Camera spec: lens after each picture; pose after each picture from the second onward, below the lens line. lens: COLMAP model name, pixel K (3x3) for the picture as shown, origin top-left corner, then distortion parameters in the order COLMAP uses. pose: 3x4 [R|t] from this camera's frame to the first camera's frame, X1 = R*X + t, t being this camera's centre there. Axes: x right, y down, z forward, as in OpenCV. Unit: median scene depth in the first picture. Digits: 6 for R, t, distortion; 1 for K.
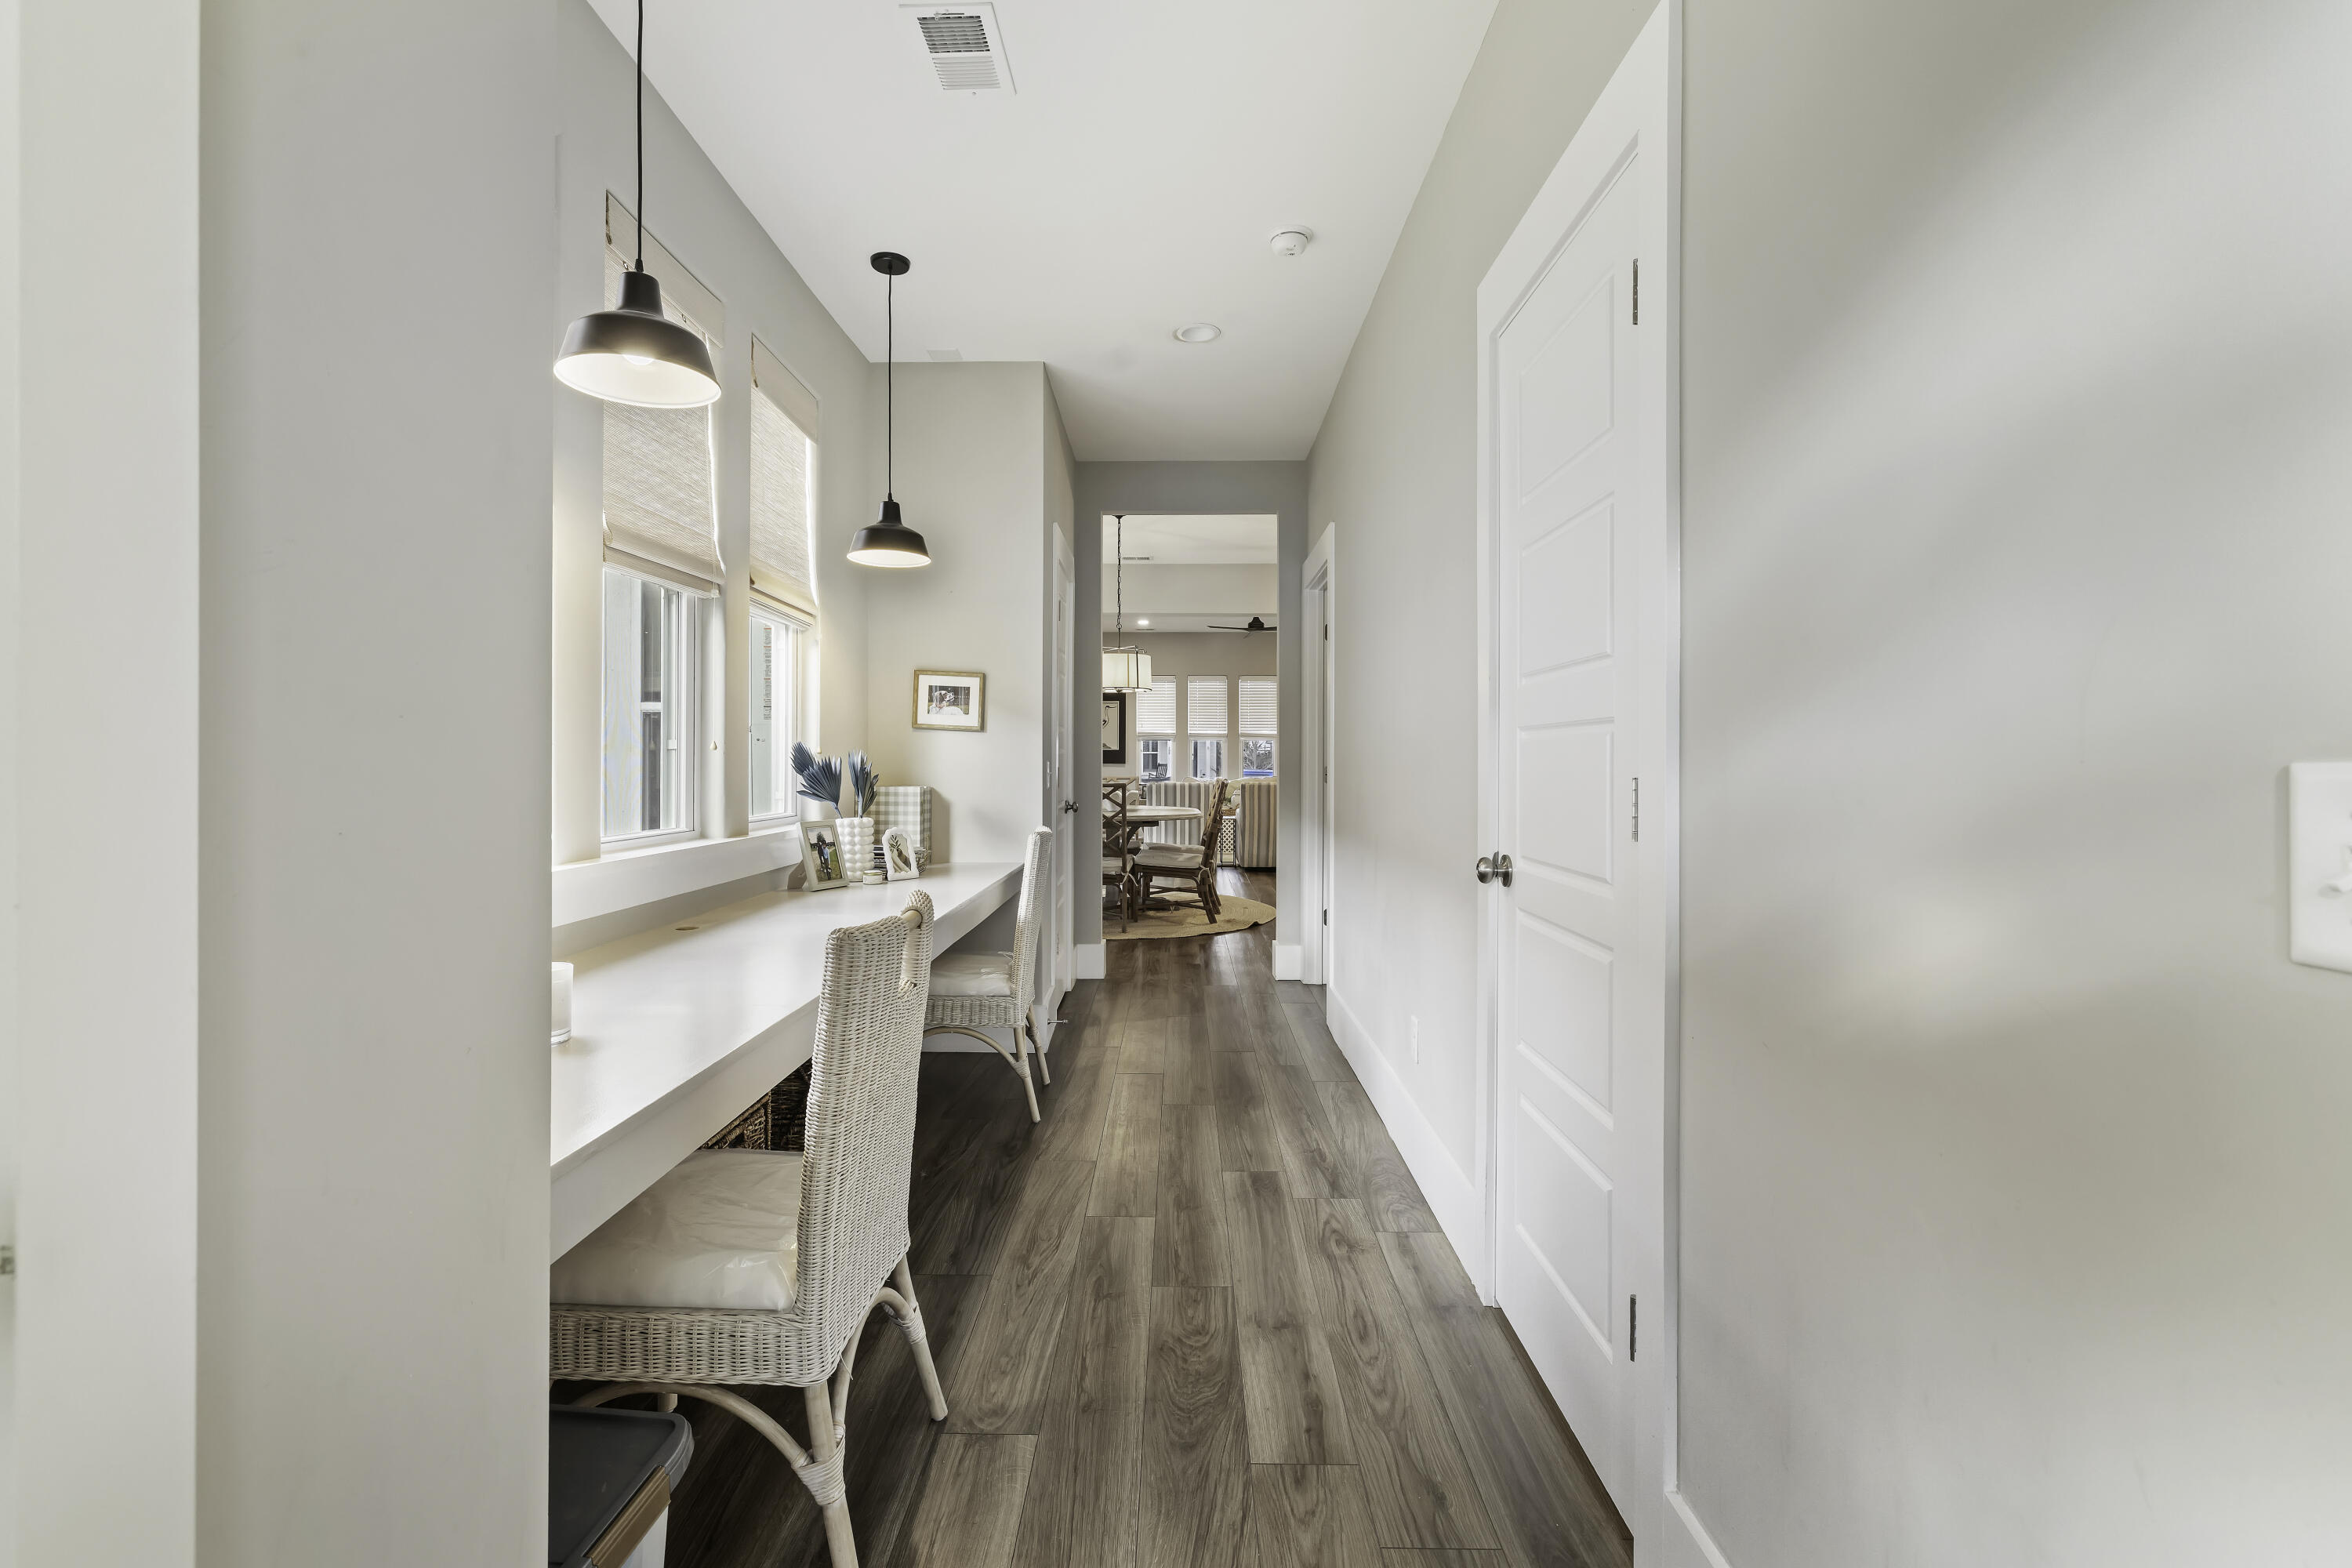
lens RADIAL K [[1019.1, 0, 1153.9], [0, 1019.1, 768.8], [0, 0, 1]] dist [-0.005325, 0.001540]
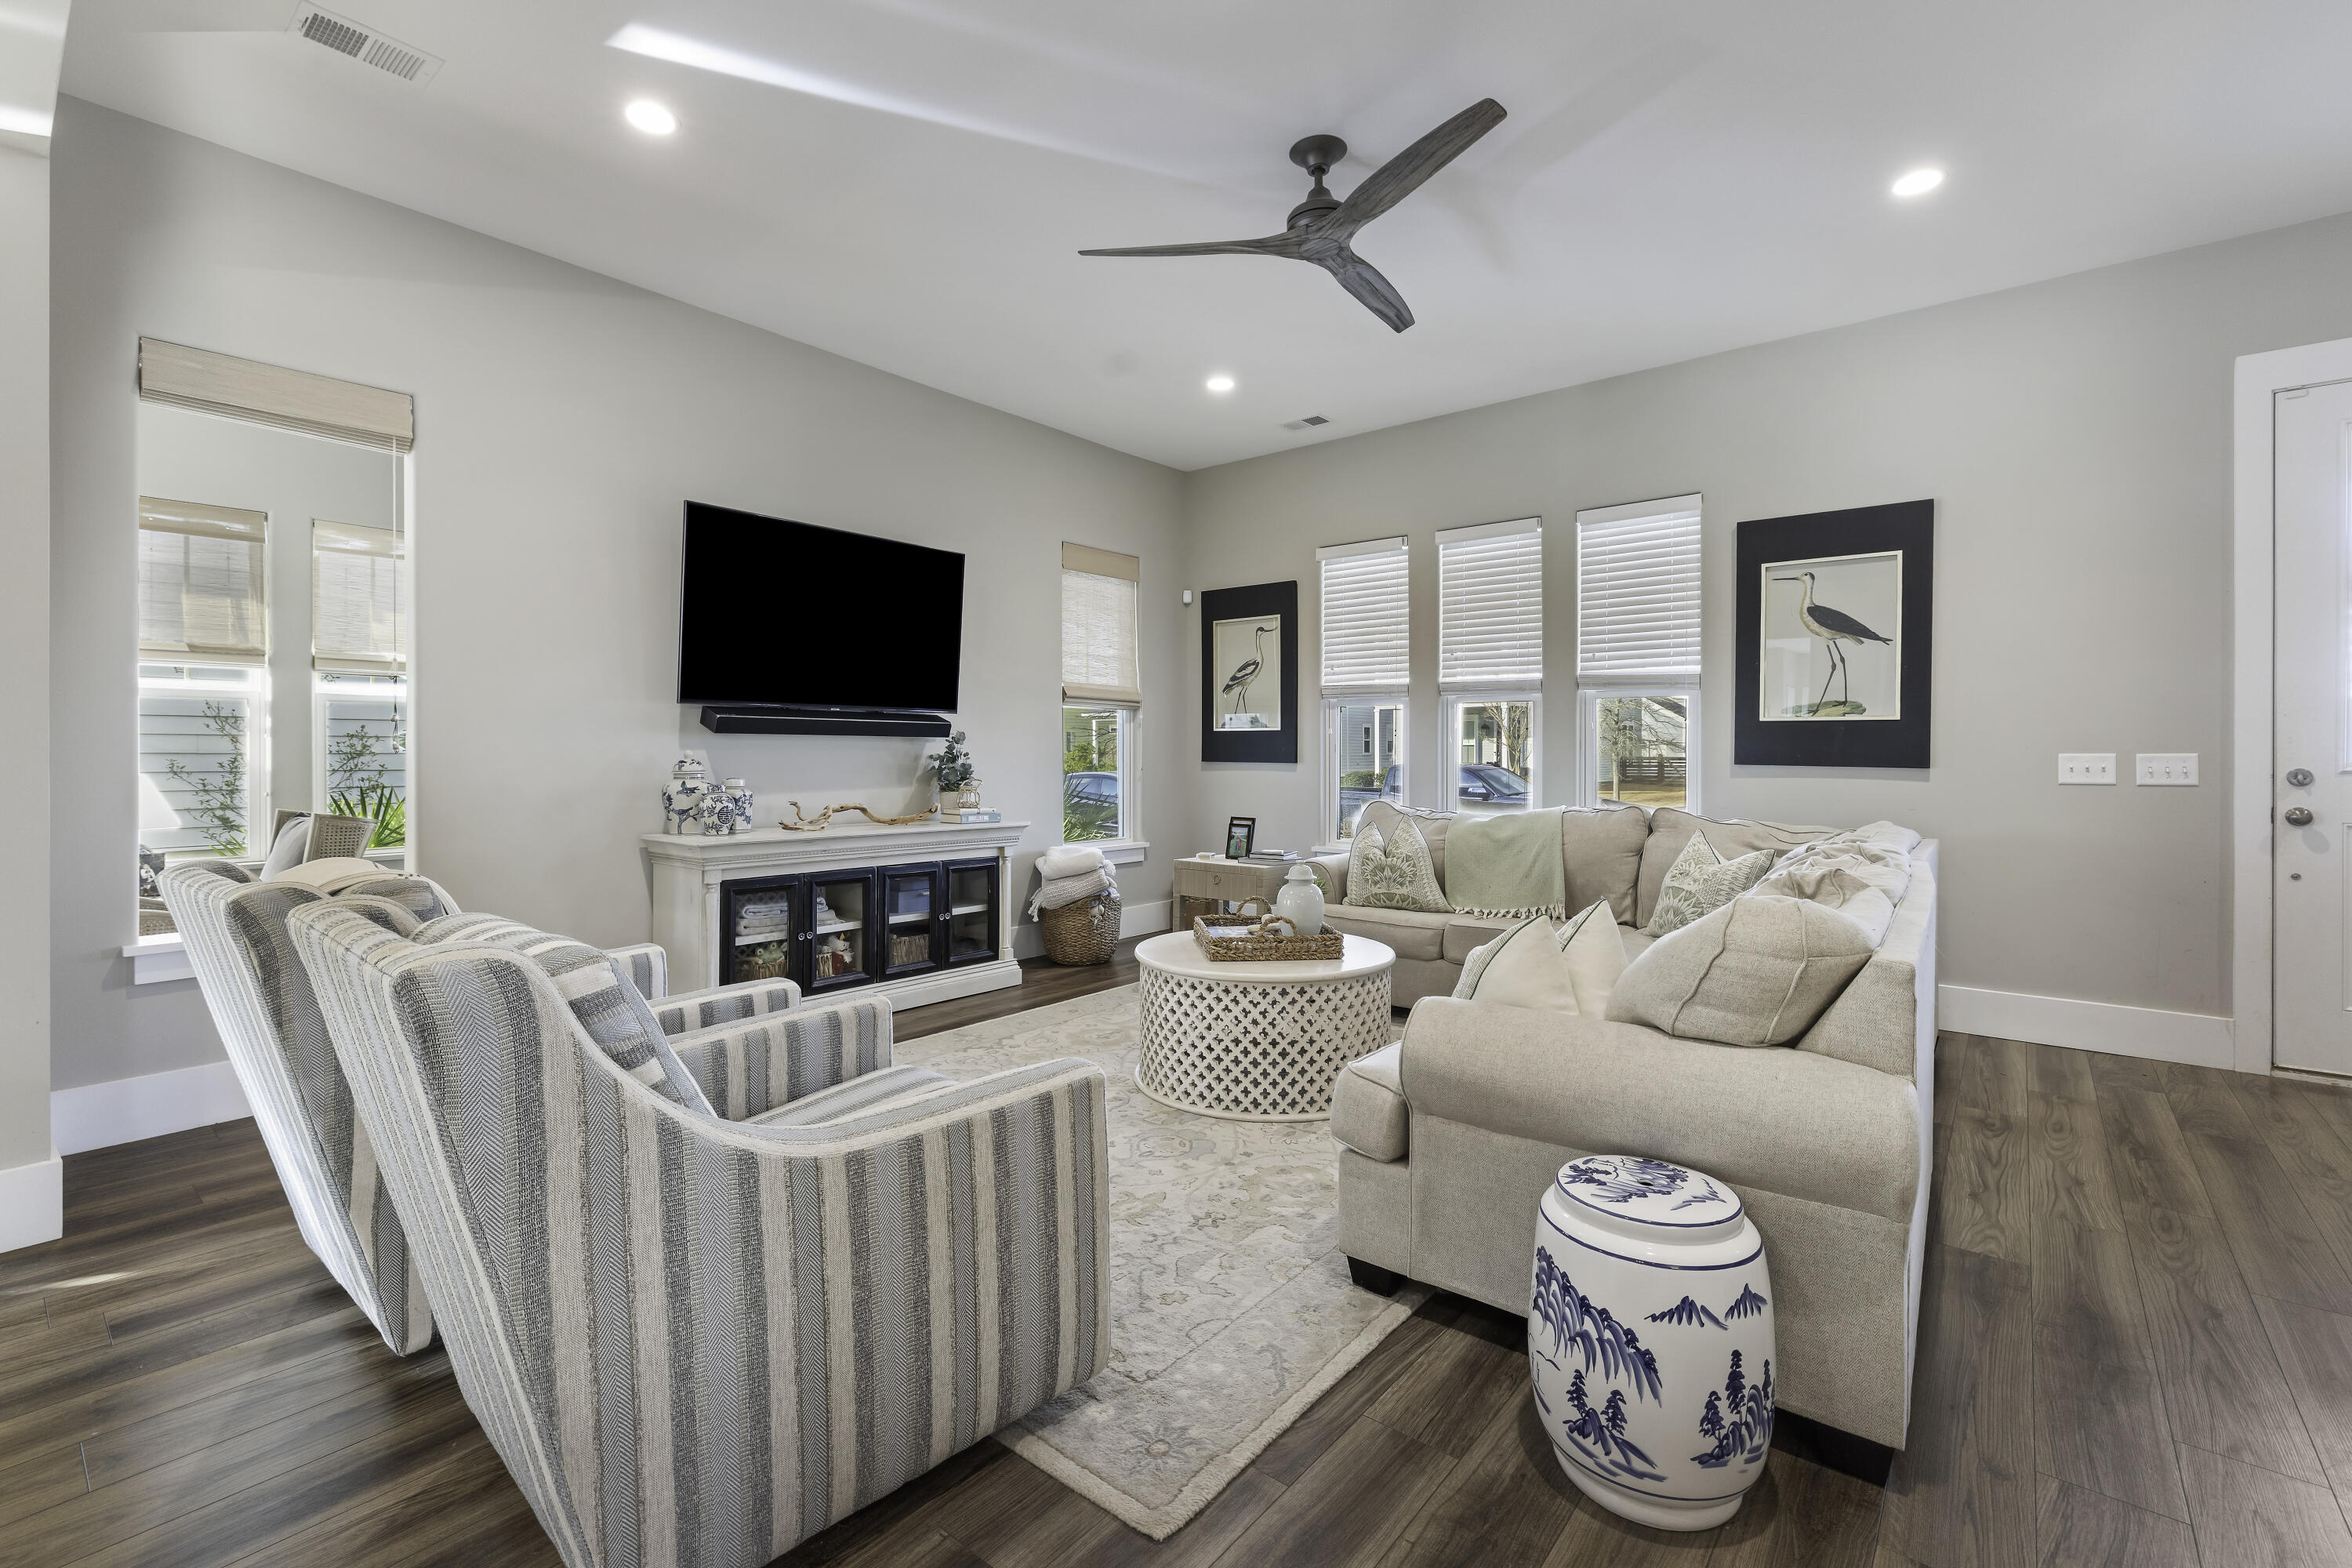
lens RADIAL K [[1019.1, 0, 1153.3], [0, 1019.1, 758.8], [0, 0, 1]] dist [-0.005325, 0.001540]
pose [[0.782667, -0.000698, -0.622440, 0.183789], [0.000151, 1.000000, -0.000930, -0.006604], [0.622440, 0.000634, 0.782667, 0.643360]]
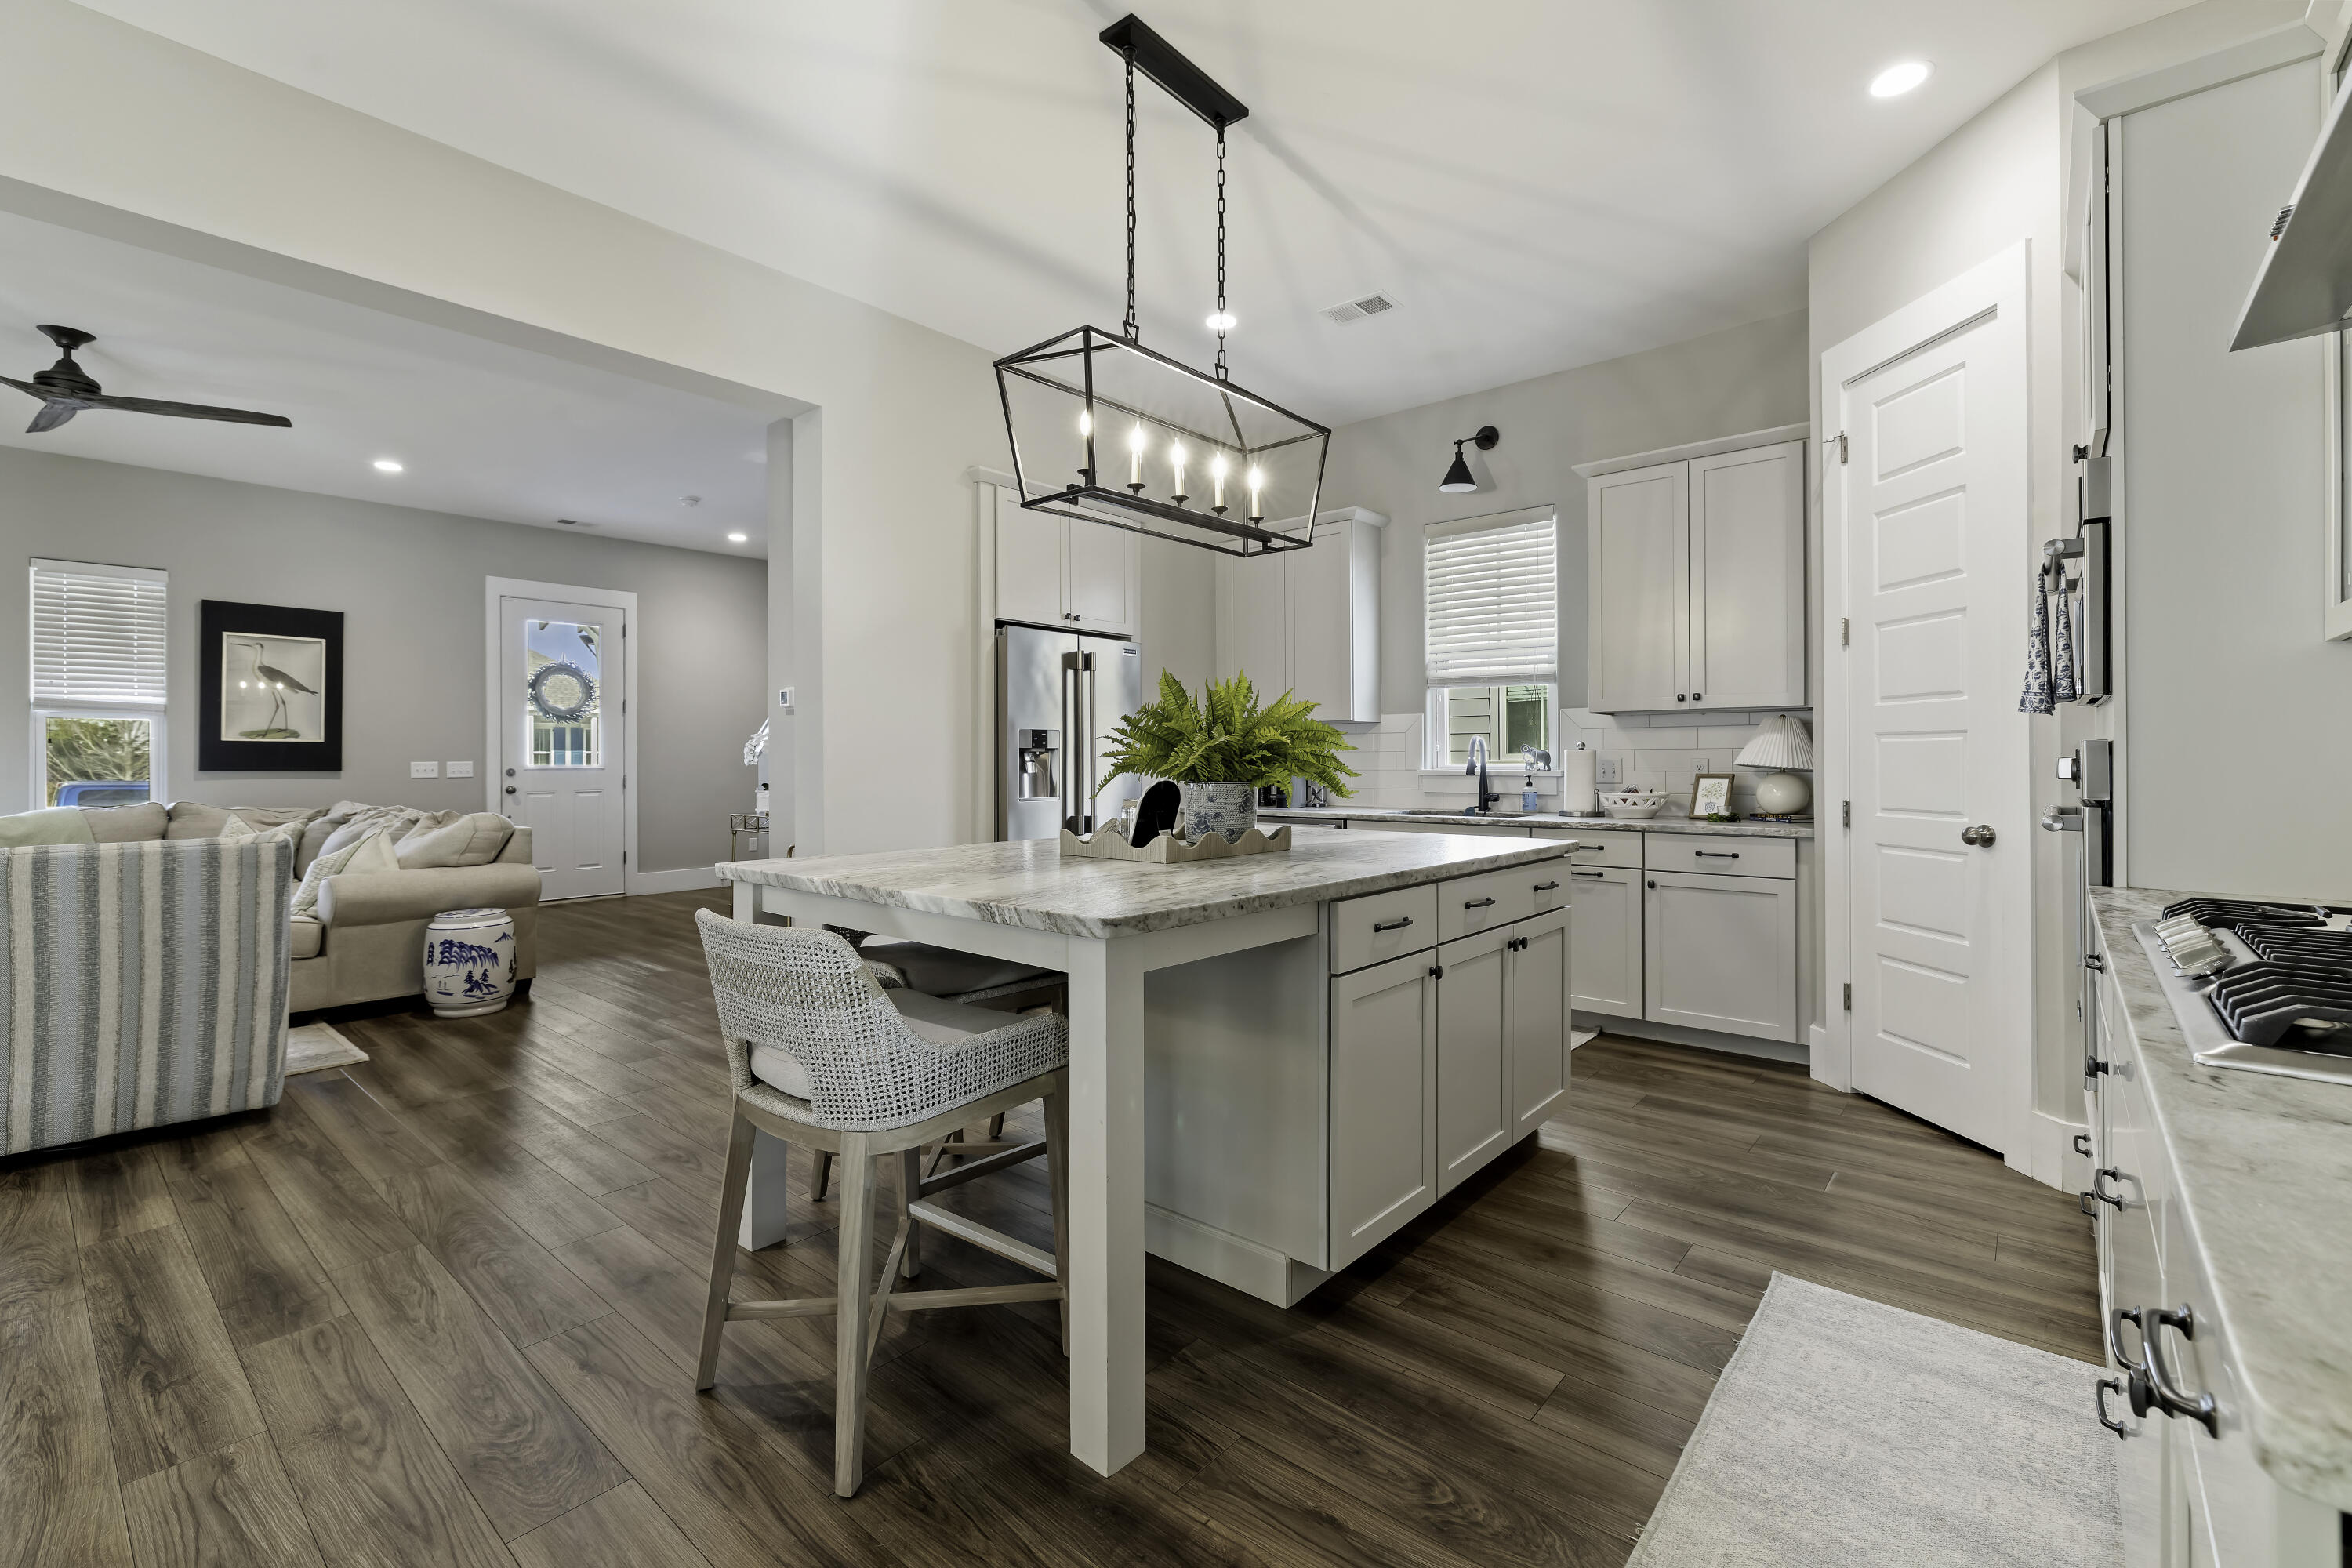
lens RADIAL K [[1019.1, 0, 1190.8], [0, 1019.1, 752.6], [0, 0, 1]] dist [-0.005325, 0.001540]
pose [[0.615687, -0.004685, 0.787977, 0.049454], [0.012113, 0.999920, -0.003519, -0.006329], [-0.787898, 0.011711, 0.615695, 0.397296]]
